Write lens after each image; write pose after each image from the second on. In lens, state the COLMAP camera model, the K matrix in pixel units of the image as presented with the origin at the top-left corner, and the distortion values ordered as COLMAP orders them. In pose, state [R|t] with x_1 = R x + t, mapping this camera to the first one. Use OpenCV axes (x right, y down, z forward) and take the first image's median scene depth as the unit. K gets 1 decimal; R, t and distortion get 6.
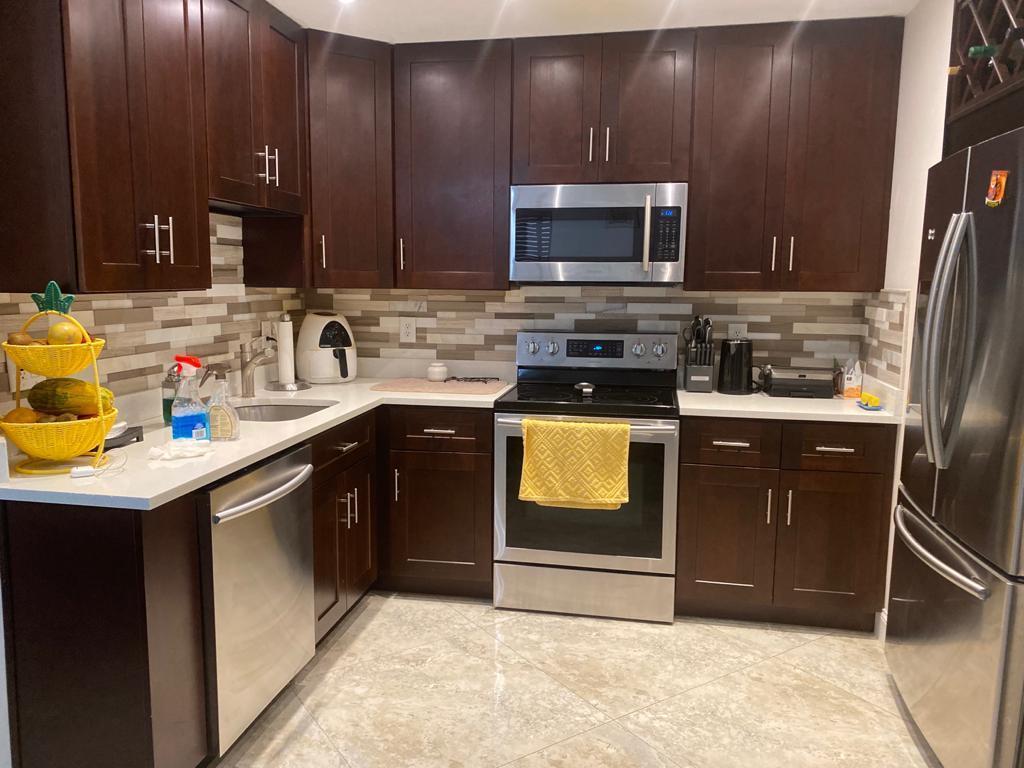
lens RADIAL K [[778.4, 0, 512.0], [0, 778.4, 384.0], [0, 0, 1]] dist [0.111746, -0.249664]
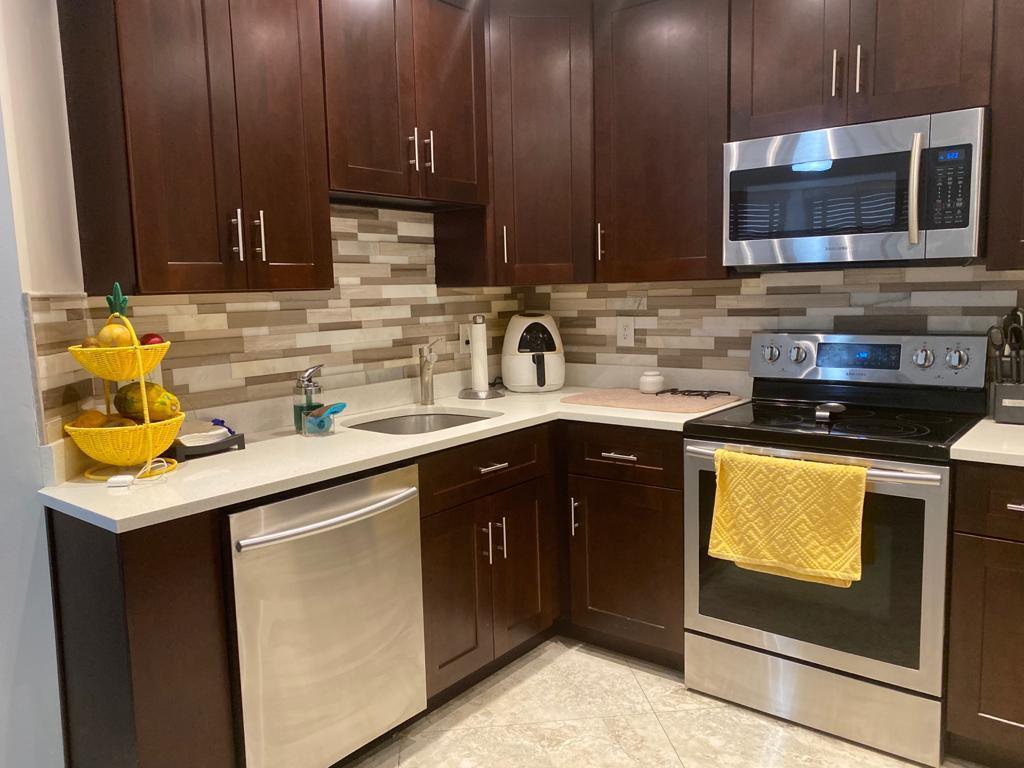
lens RADIAL K [[778.4, 0, 512.0], [0, 778.4, 384.0], [0, 0, 1]] dist [0.111746, -0.249664]
pose [[0.878738, 0.026596, -0.476562, 0.193361], [-0.028742, 0.999583, 0.002787, -0.013540], [0.476437, 0.011248, 0.879136, 0.232239]]
